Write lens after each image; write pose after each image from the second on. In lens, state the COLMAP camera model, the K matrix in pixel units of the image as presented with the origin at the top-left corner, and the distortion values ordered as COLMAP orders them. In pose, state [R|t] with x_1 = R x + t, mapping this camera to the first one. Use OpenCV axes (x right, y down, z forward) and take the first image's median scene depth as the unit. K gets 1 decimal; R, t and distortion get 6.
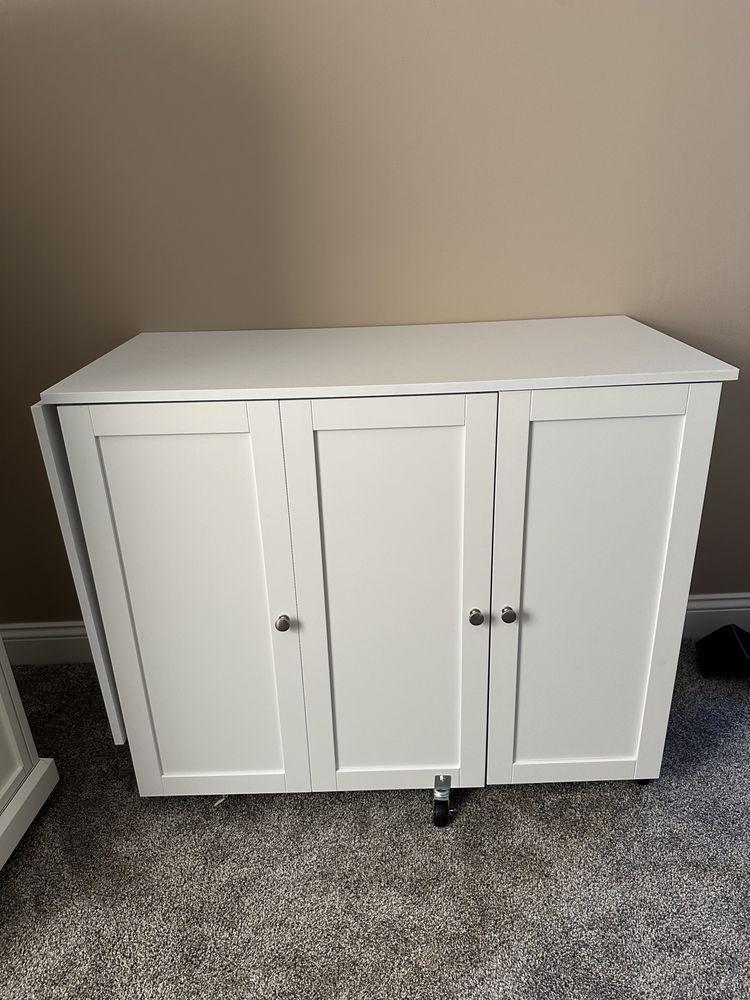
lens RADIAL K [[707.1, 0, 372.2], [0, 707.1, 502.5], [0, 0, 1]] dist [-0.001592, -0.009437]
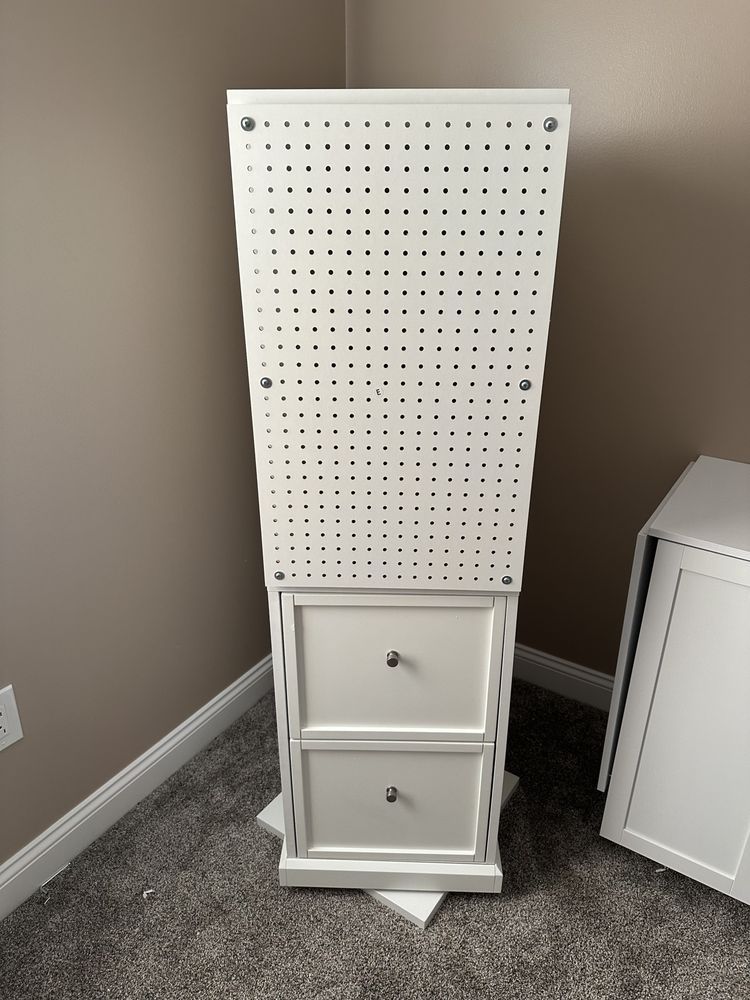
lens RADIAL K [[707.1, 0, 376.1], [0, 707.1, 494.8], [0, 0, 1]] dist [-0.001592, -0.009437]
pose [[0.834921, 0.264392, -0.482704, -0.225356], [-0.267307, 0.961466, 0.064270, -0.130797], [0.481096, 0.075370, 0.873422, -0.311911]]
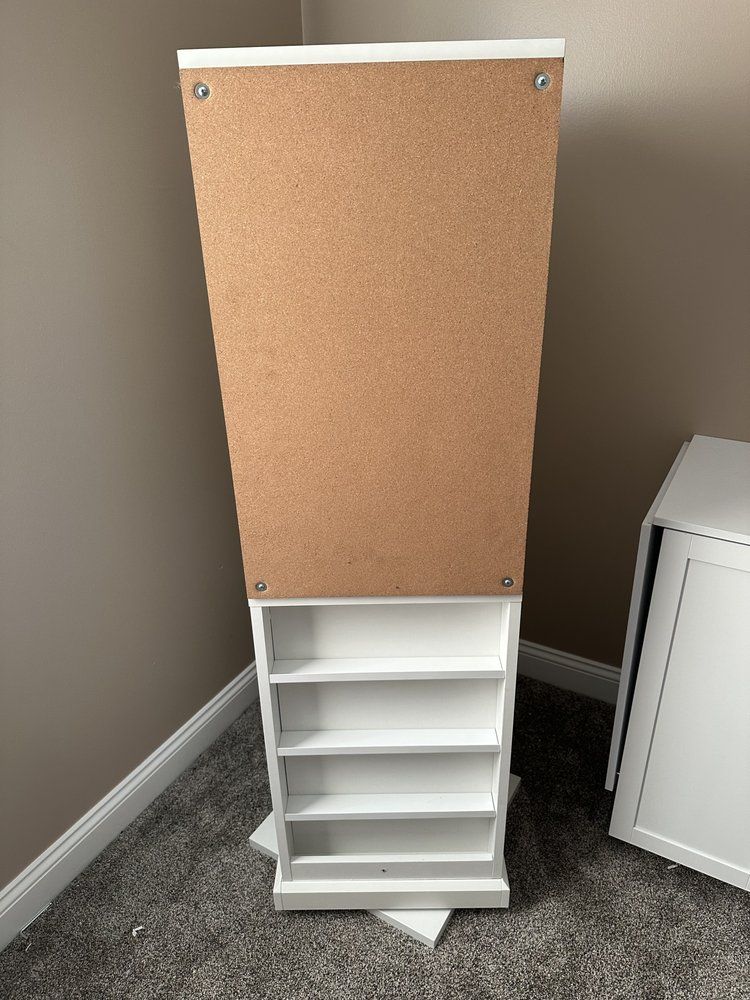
lens RADIAL K [[707.1, 0, 376.8], [0, 707.1, 496.6], [0, 0, 1]] dist [-0.001592, -0.009437]
pose [[0.867418, 0.234957, -0.438612, -0.290266], [-0.223680, 0.971531, 0.078074, -0.142978], [0.444469, 0.030385, 0.895279, -0.254925]]
